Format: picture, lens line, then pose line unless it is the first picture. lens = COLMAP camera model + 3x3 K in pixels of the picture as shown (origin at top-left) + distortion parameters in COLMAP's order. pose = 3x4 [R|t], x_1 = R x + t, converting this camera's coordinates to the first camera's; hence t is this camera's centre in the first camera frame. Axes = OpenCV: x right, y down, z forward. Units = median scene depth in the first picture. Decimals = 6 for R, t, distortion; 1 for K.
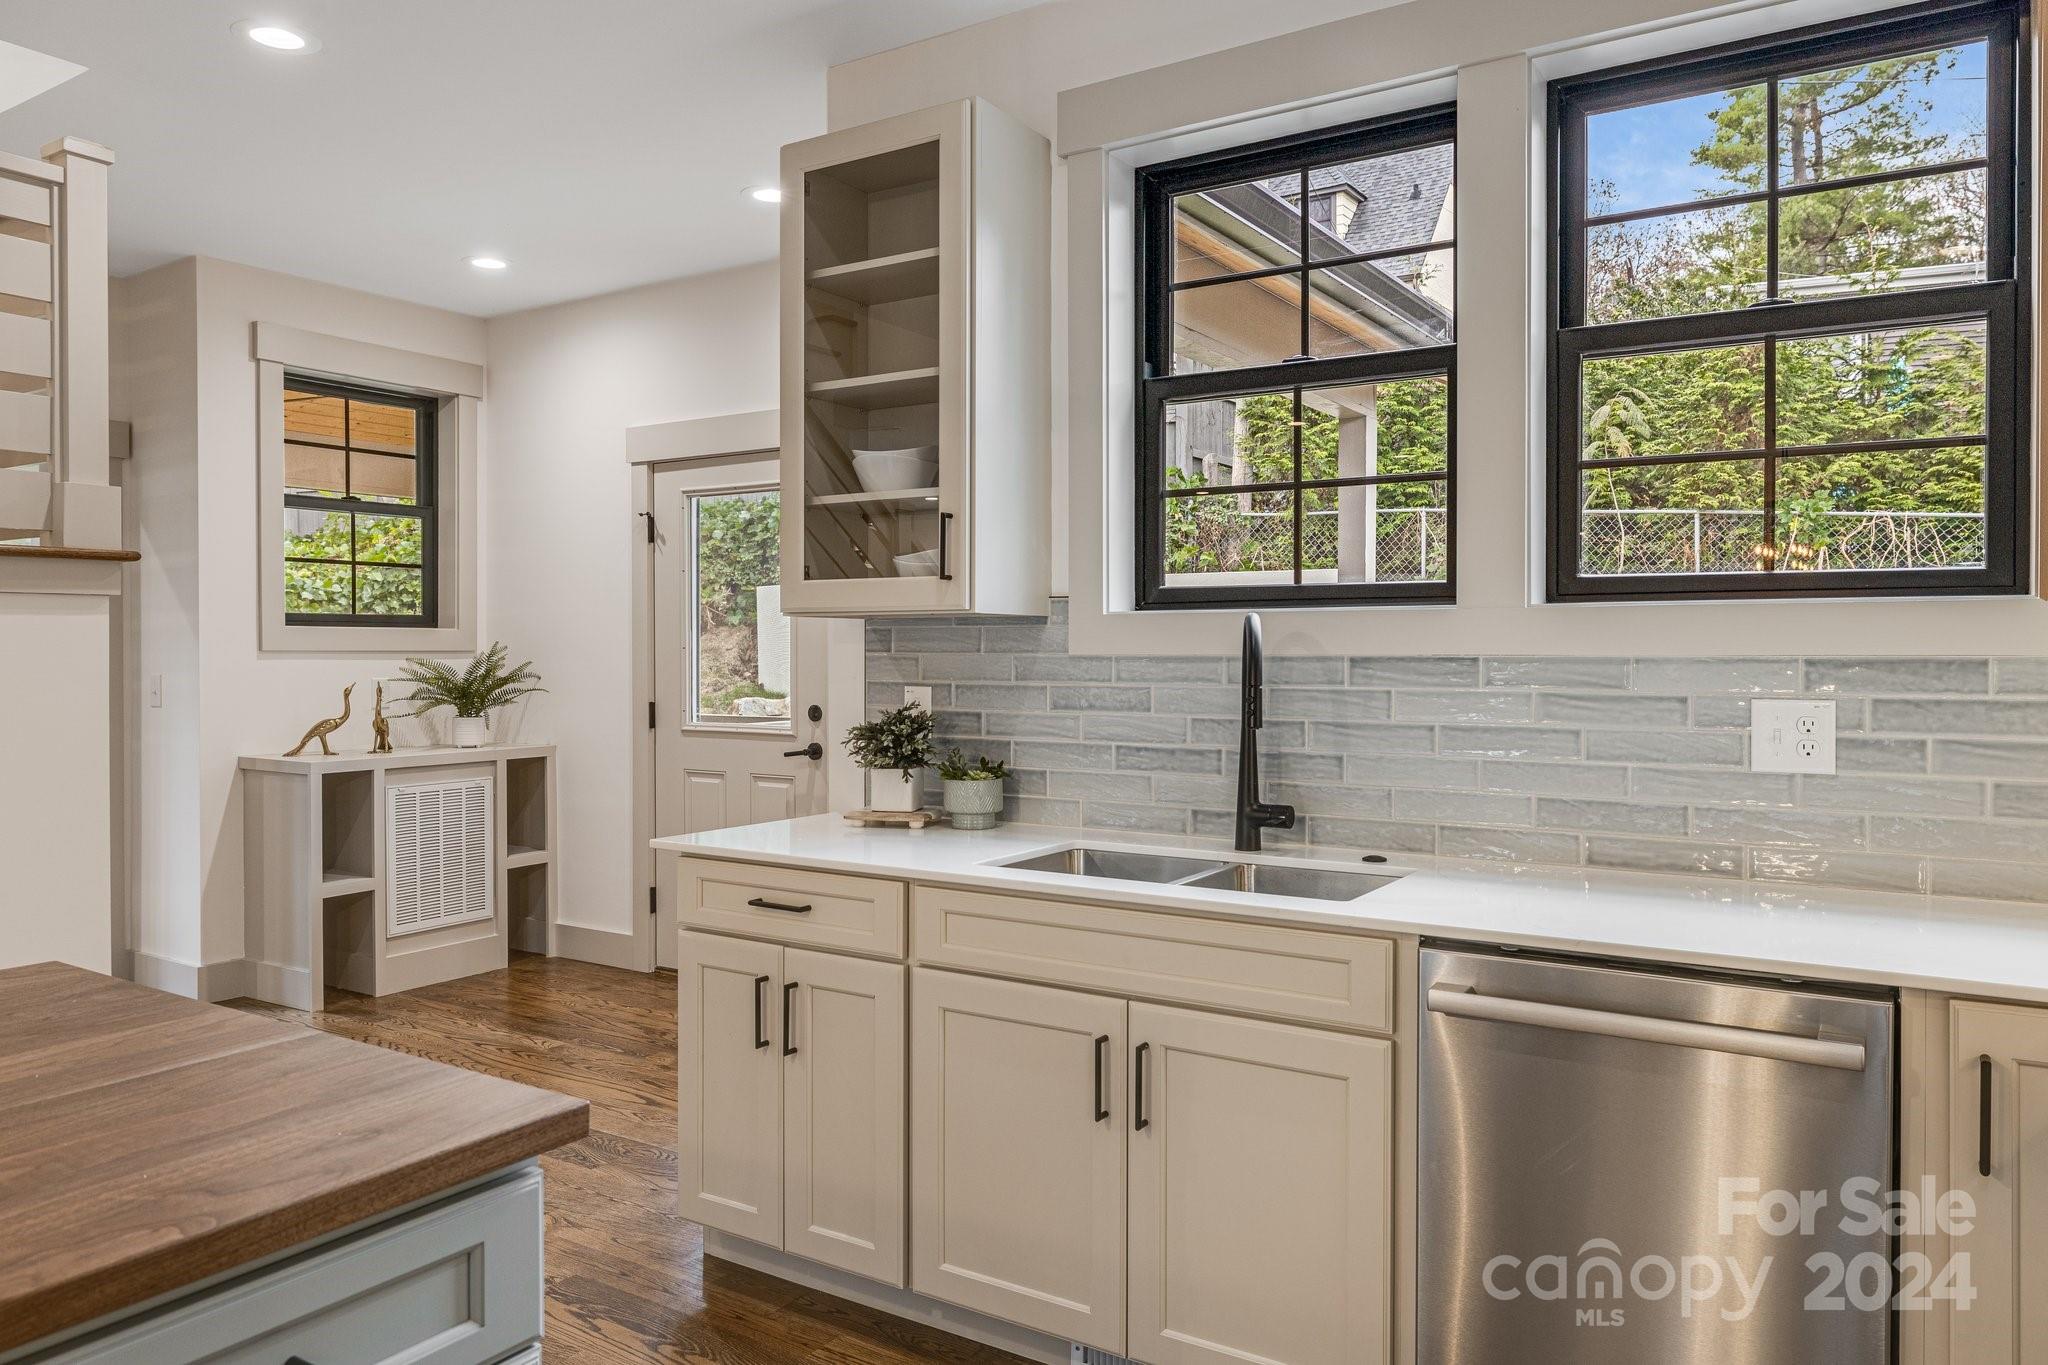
lens RADIAL K [[1385.3, 0, 1024.0], [0, 1385.3, 682.5], [0, 0, 1]] dist [-0.007170, -0.003297]
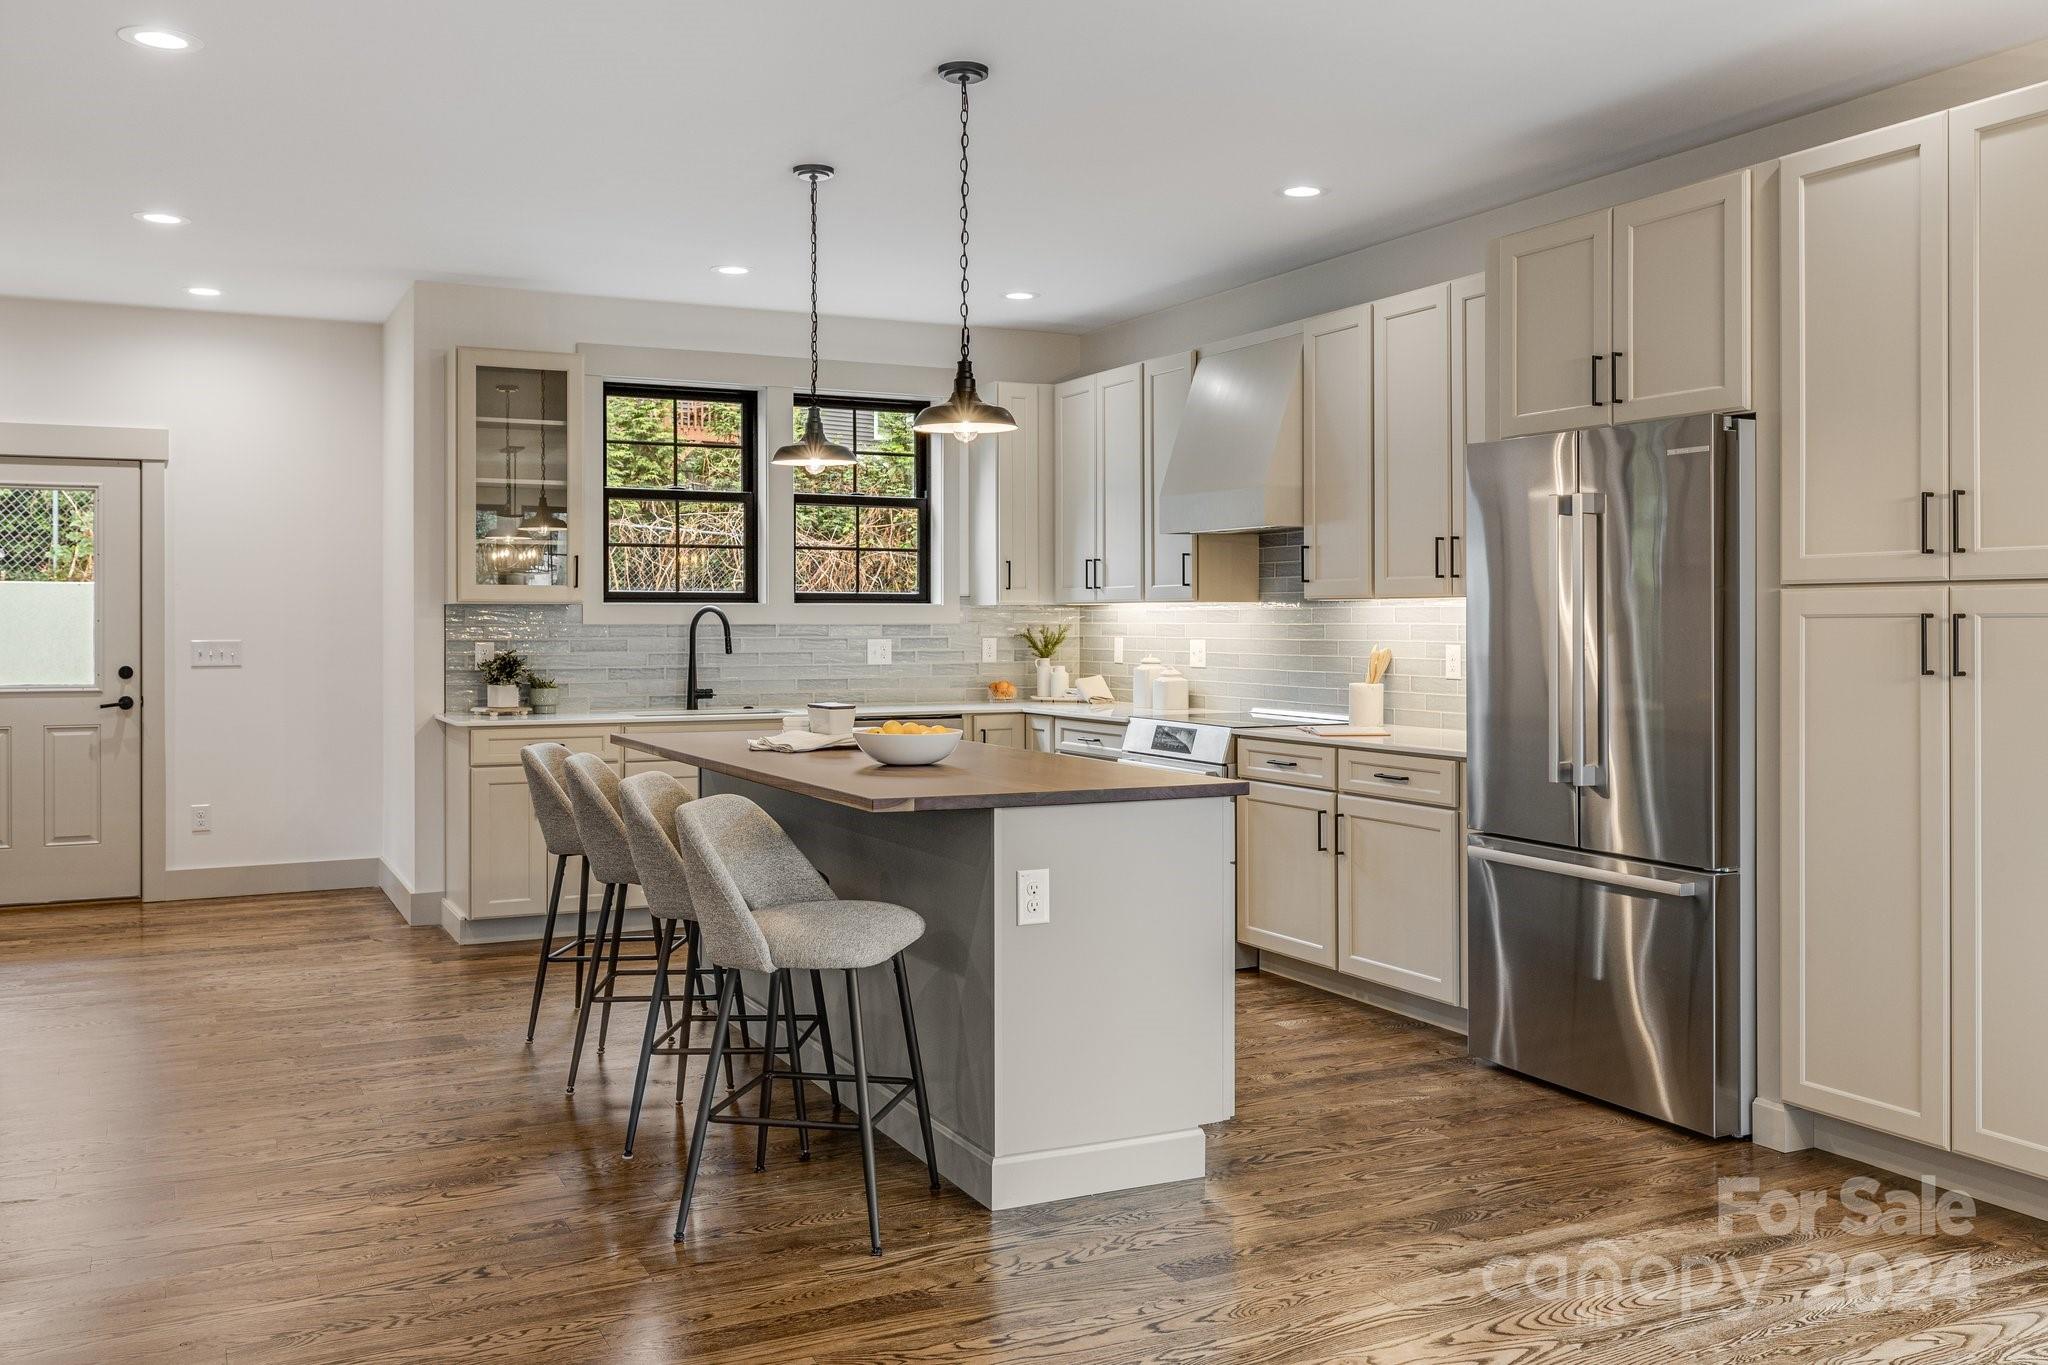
lens RADIAL K [[1730.9, 0, 1018.7], [0, 1730.9, 622.4], [0, 0, 1]] dist [0.001479, -0.004466]
pose [[0.510156, -0.000398, 0.860082, -1.792523], [0.020617, 0.999718, -0.011766, 0.019660], [-0.859835, 0.023735, 0.510020, -0.815707]]
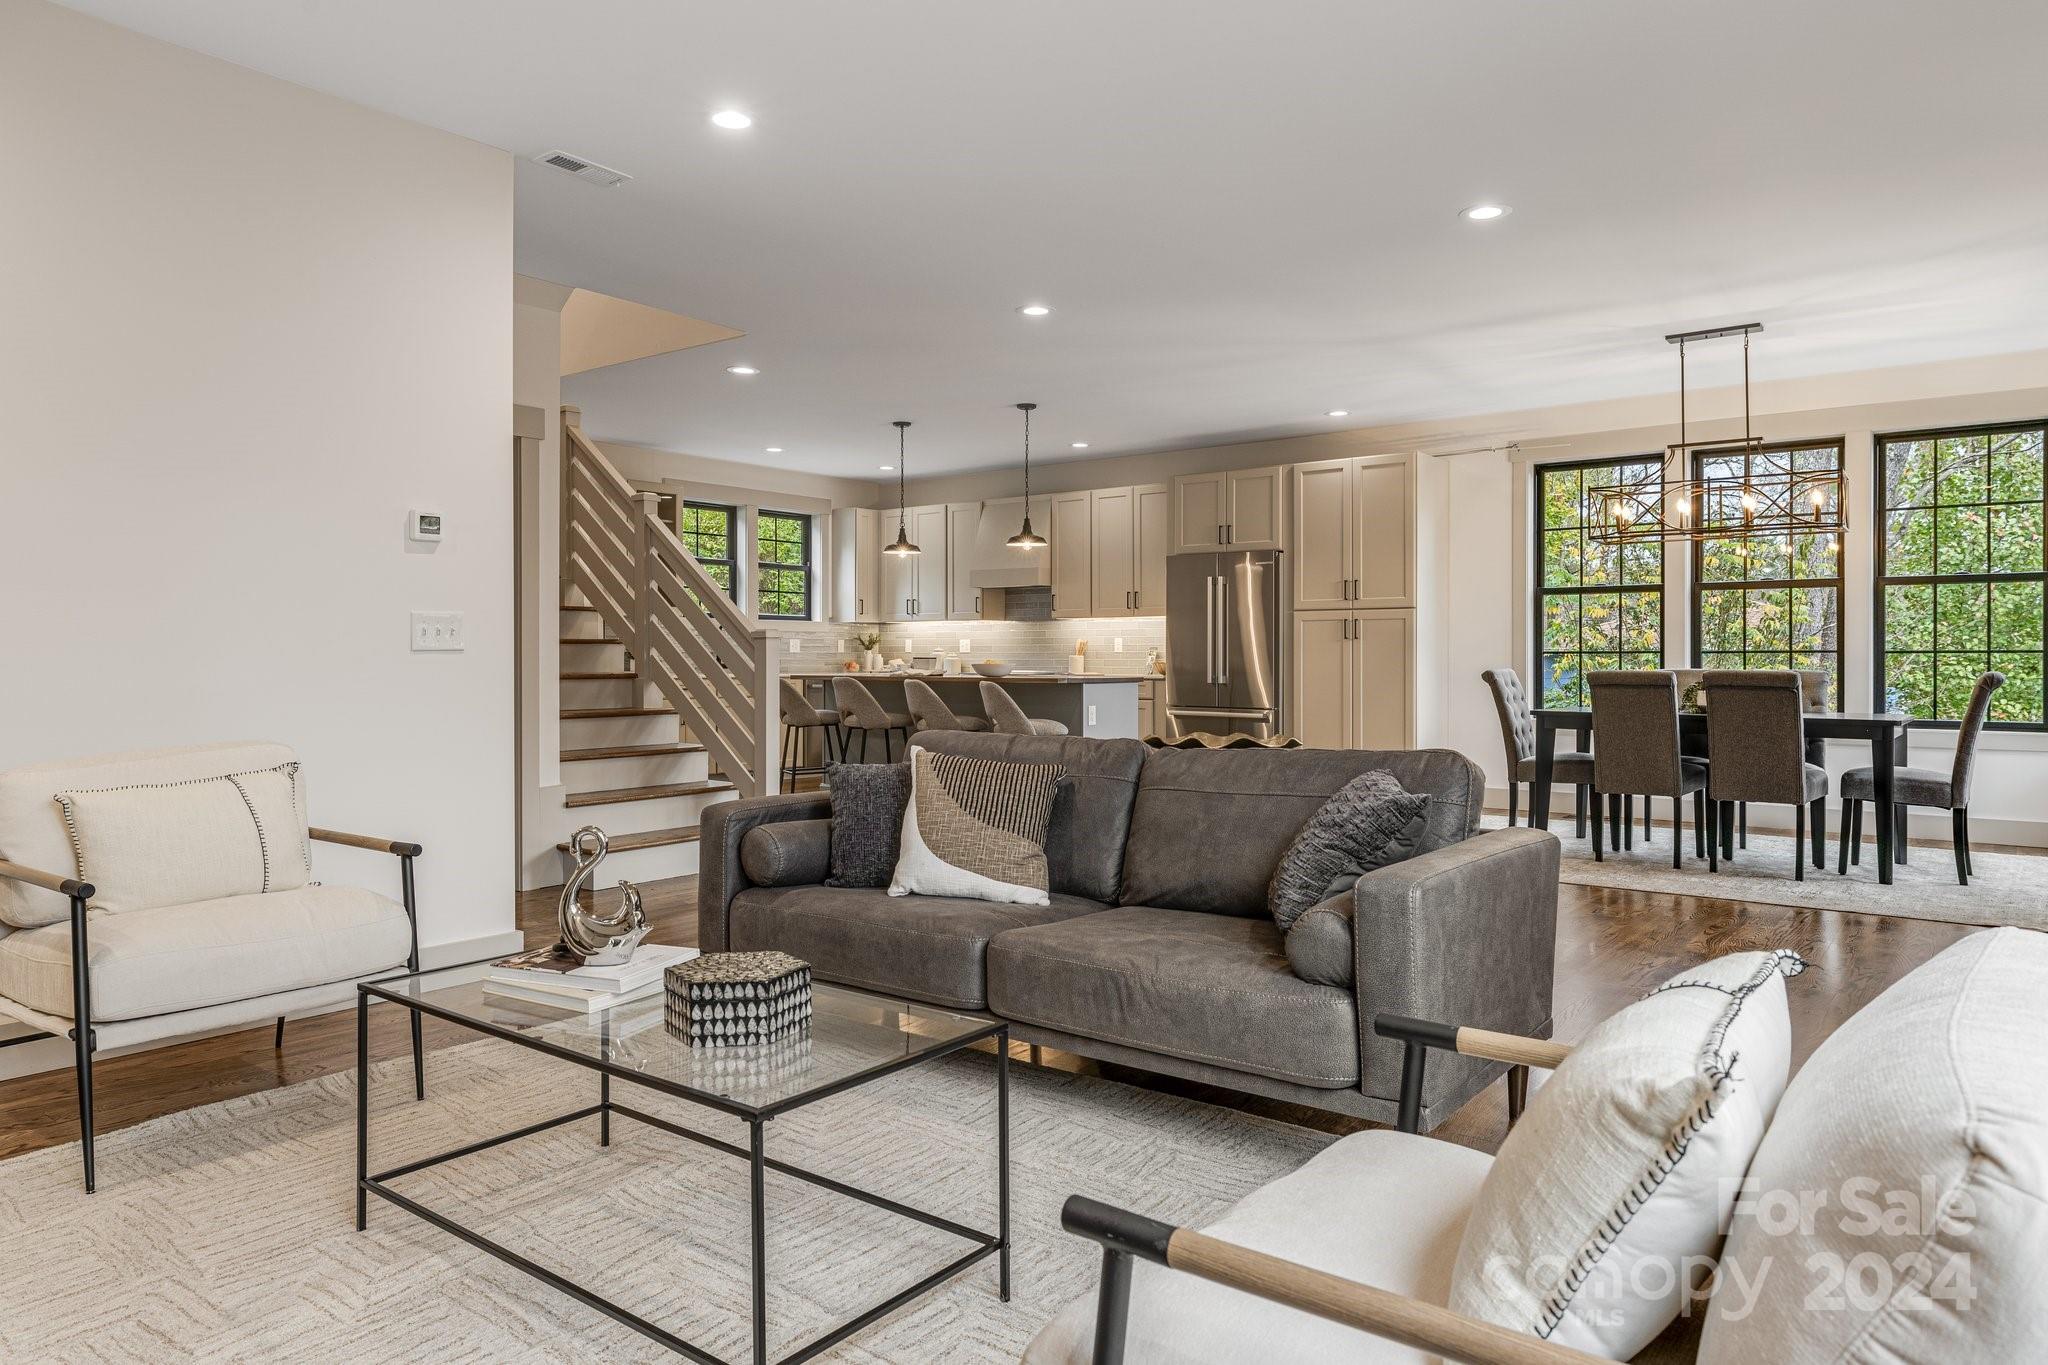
lens RADIAL K [[1303.0, 0, 1022.7], [0, 1303.0, 659.0], [0, 0, 1]] dist [0.000517, 0.000336]
pose [[0.089334, 0.000217, 0.996002, -3.381602], [0.022647, 0.999741, -0.002249, 0.092471], [-0.995744, 0.022757, 0.089305, -0.273194]]
